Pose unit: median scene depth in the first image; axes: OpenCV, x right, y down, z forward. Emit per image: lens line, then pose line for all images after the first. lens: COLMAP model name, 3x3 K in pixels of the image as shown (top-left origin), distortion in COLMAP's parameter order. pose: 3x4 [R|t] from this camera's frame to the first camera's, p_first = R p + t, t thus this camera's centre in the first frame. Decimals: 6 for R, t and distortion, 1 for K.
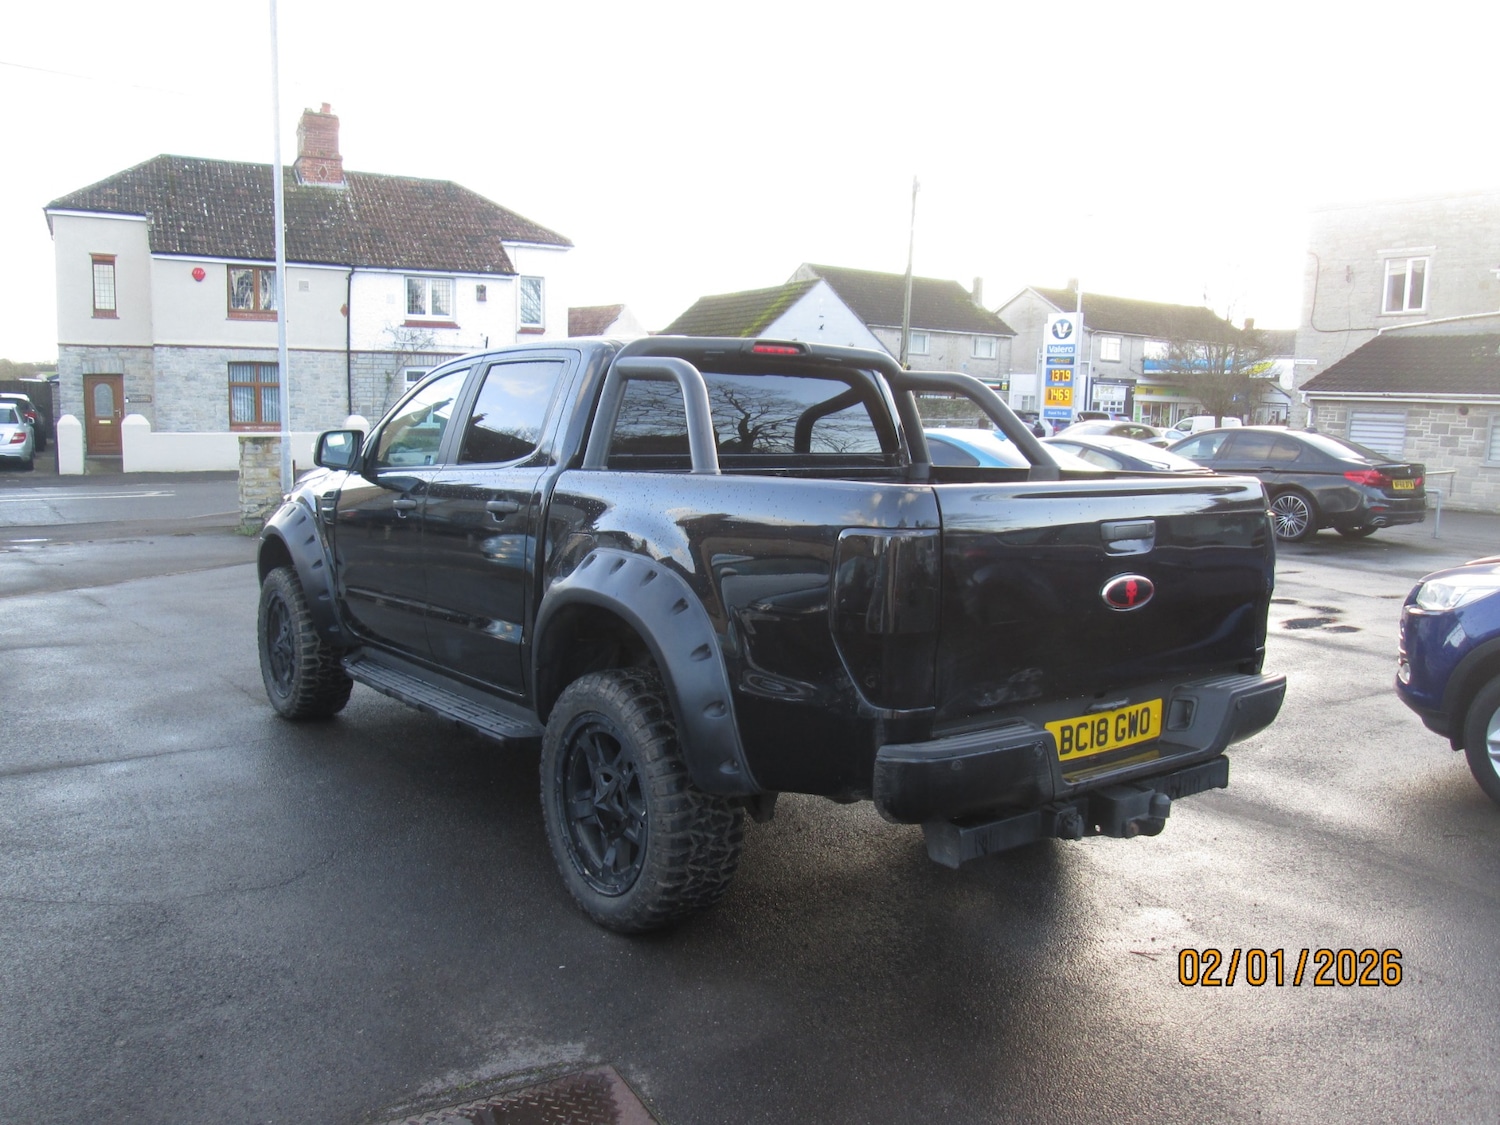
lens RADIAL K [[1255.7, 0, 750.0], [0, 1255.7, 562.5], [0, 0, 1]] dist [-0.073253, 0.064589]
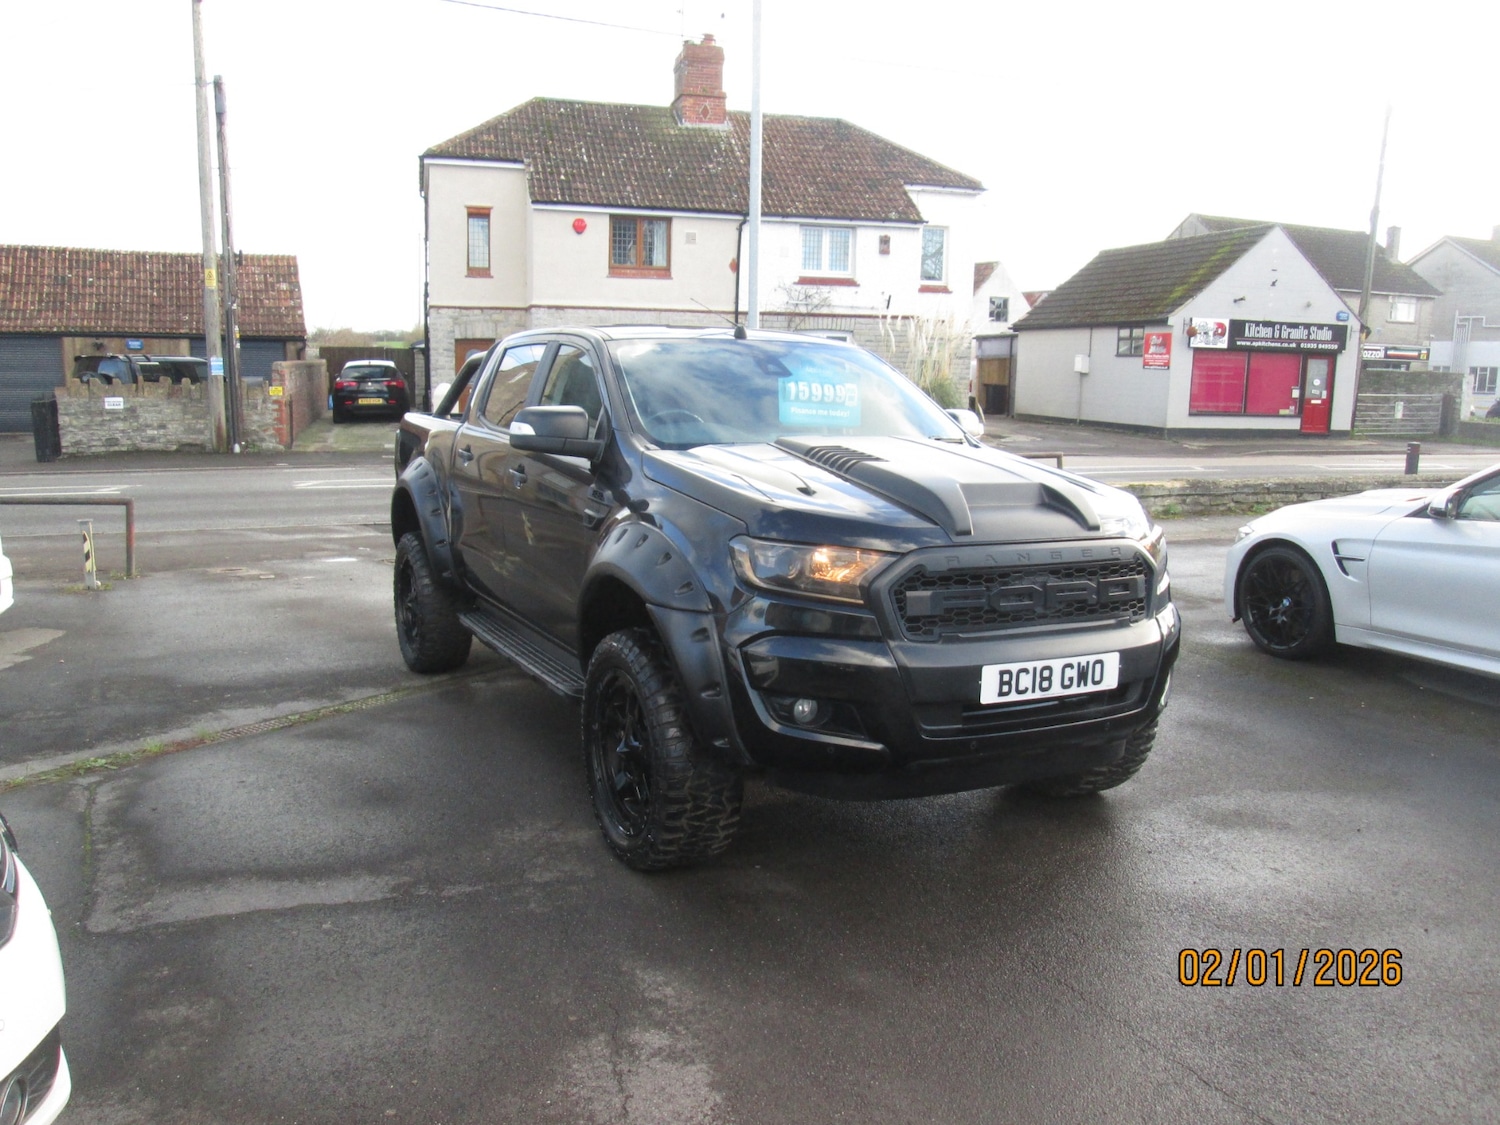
lens RADIAL K [[1255.7, 0, 750.0], [0, 1255.7, 562.5], [0, 0, 1]] dist [-0.073253, 0.064589]
pose [[0.974494, 0.033867, -0.221842, -0.109815], [-0.028380, 0.999208, 0.027878, -0.018094], [0.222610, -0.020871, 0.974684, 0.136103]]
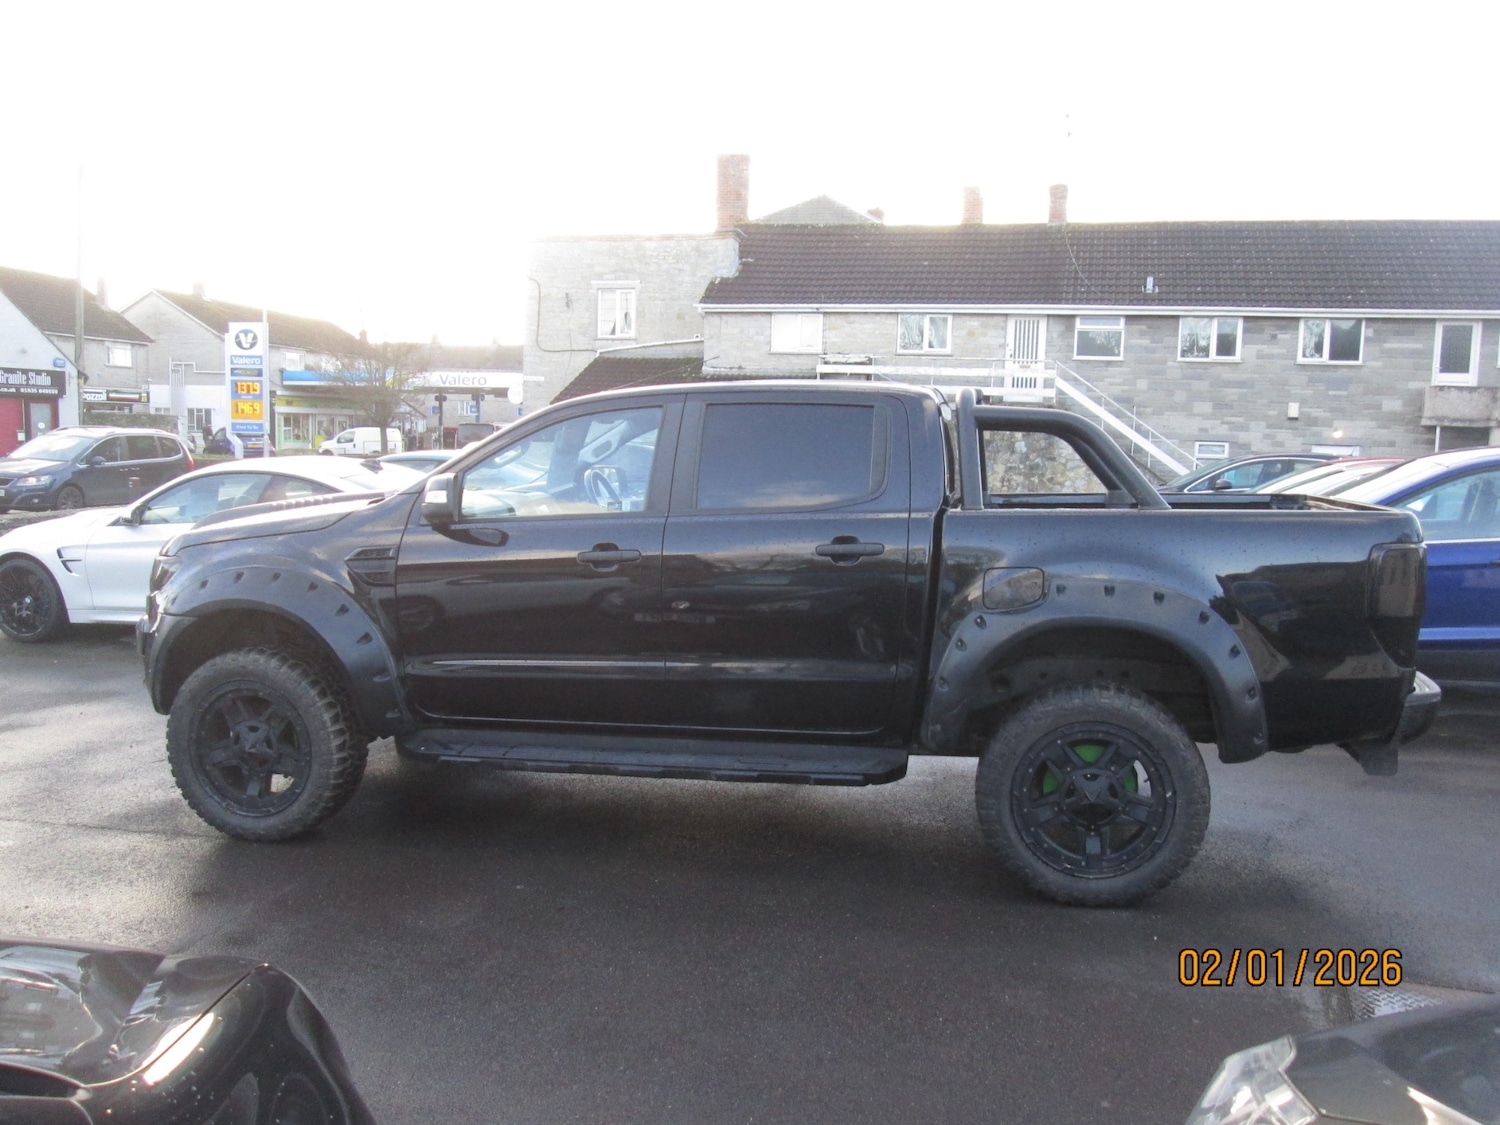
lens RADIAL K [[1253.4, 0, 750.0], [0, 1253.4, 562.5], [0, 0, 1]] dist [-0.037831, 0.020132]
pose [[0.756581, -0.076970, 0.649354, -0.126043], [0.081867, 0.996384, 0.022719, -0.008738], [-0.648754, 0.035972, 0.760147, 0.038503]]
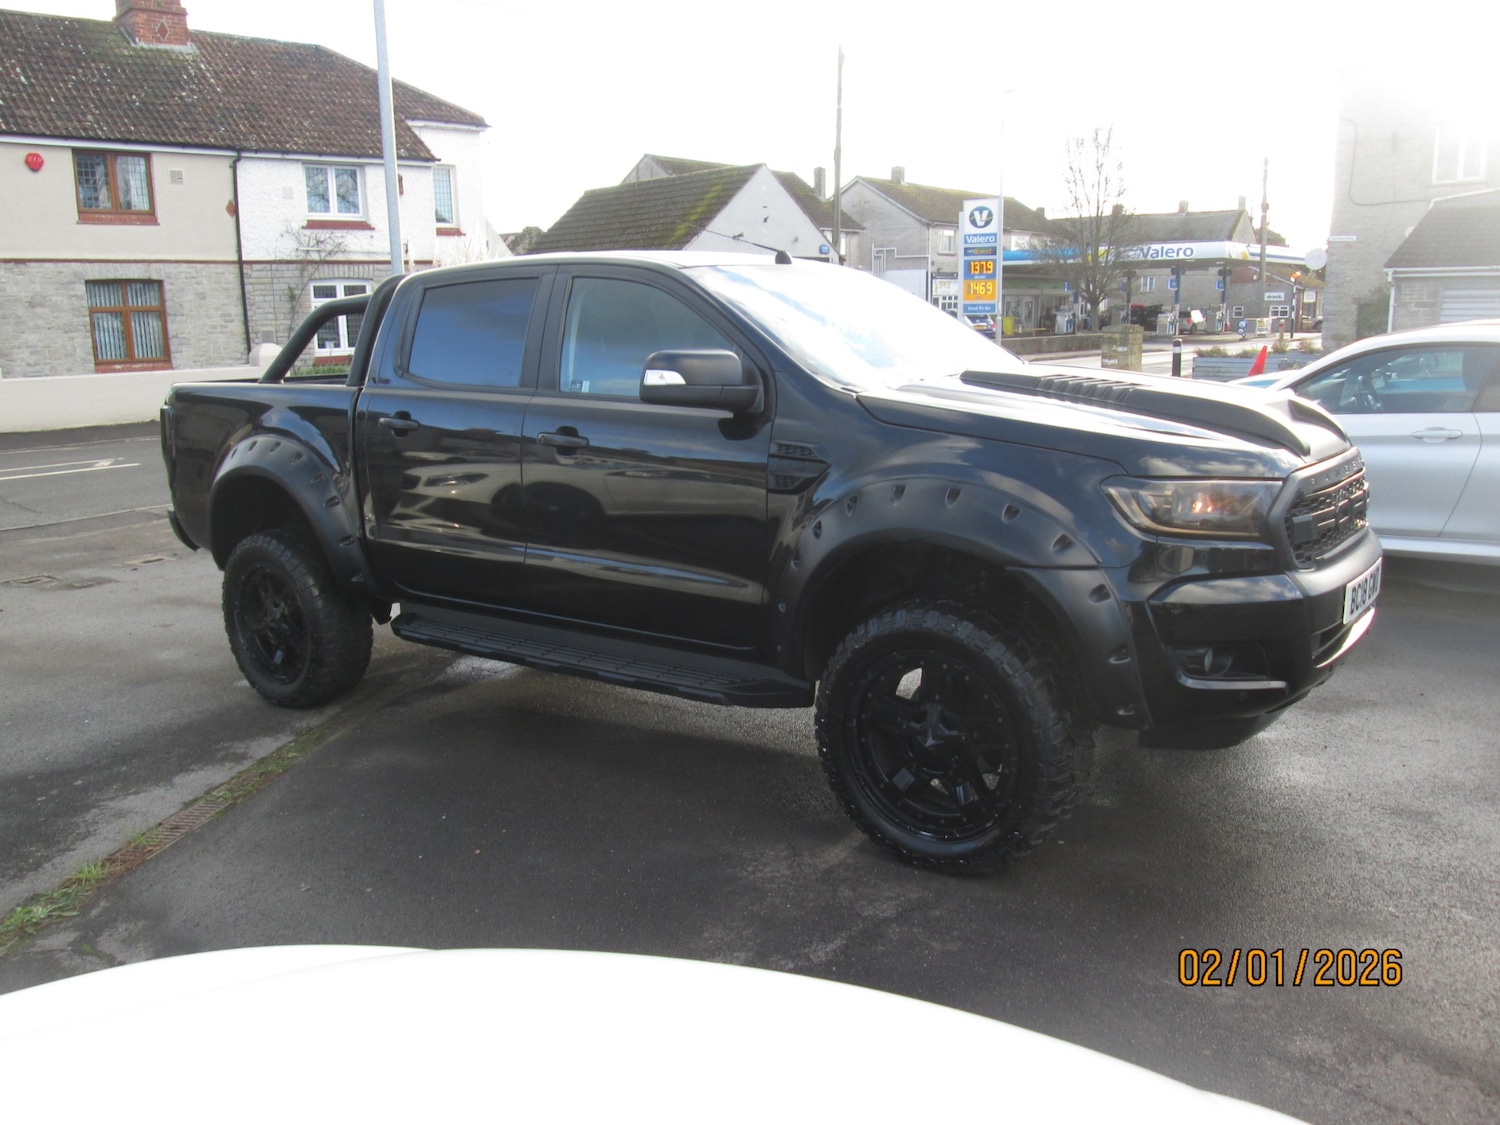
lens RADIAL K [[1253.4, 0, 750.0], [0, 1253.4, 562.5], [0, 0, 1]] dist [-0.037831, 0.020132]
pose [[0.973890, -0.083526, 0.211095, -0.188361], [0.068405, 0.994607, 0.077962, -0.020425], [-0.216468, -0.061487, 0.974352, 0.154857]]
